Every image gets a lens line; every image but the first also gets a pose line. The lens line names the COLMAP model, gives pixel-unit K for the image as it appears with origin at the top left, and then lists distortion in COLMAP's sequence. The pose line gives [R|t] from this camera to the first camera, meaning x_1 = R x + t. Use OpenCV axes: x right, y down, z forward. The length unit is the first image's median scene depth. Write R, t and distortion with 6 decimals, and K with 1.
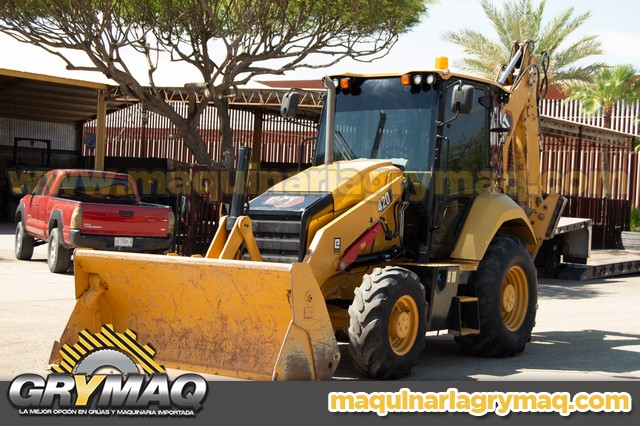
lens RADIAL K [[1126.3, 0, 325.4], [0, 1126.3, 213.6], [0, 0, 1]] dist [-0.040923, 0.000000]
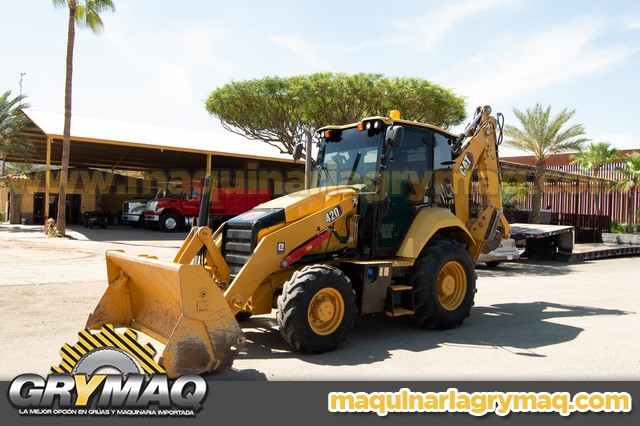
lens RADIAL K [[506.7, 0, 322.9], [0, 506.7, 217.4], [0, 0, 1]] dist [-0.090505, 0.022227]
pose [[0.958801, -0.016776, -0.283584, 0.200366], [0.011714, 0.999740, -0.019538, 0.003800], [0.283838, 0.015411, 0.958748, 0.393658]]
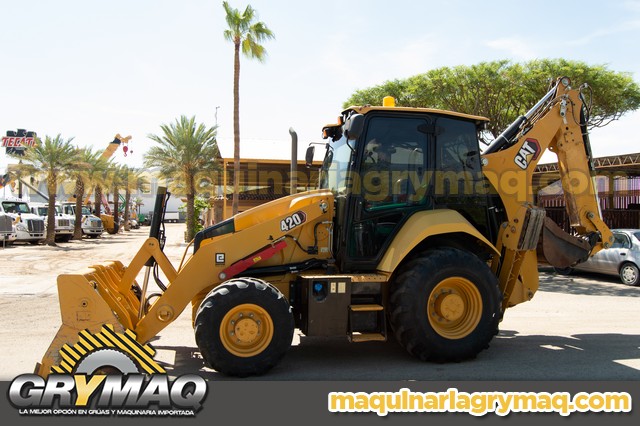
lens RADIAL K [[506.7, 0, 319.6], [0, 506.7, 212.2], [0, 0, 1]] dist [-0.090505, 0.022227]
pose [[0.746853, -0.059979, -0.662279, 0.407909], [0.025211, 0.997762, -0.061932, 0.012084], [0.664511, 0.029558, 0.746694, 0.582909]]
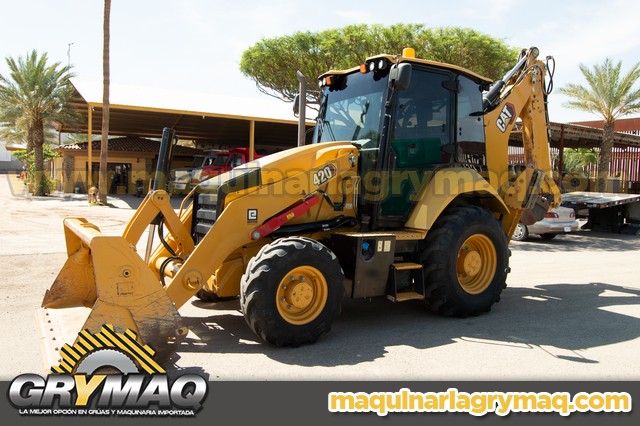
lens RADIAL K [[506.7, 0, 323.0], [0, 506.7, 214.6], [0, 0, 1]] dist [-0.090505, 0.022227]
pose [[0.918557, 0.003672, -0.395271, 0.232895], [0.010703, 0.999359, 0.034157, 0.009667], [0.395143, -0.035606, 0.917929, 0.516721]]
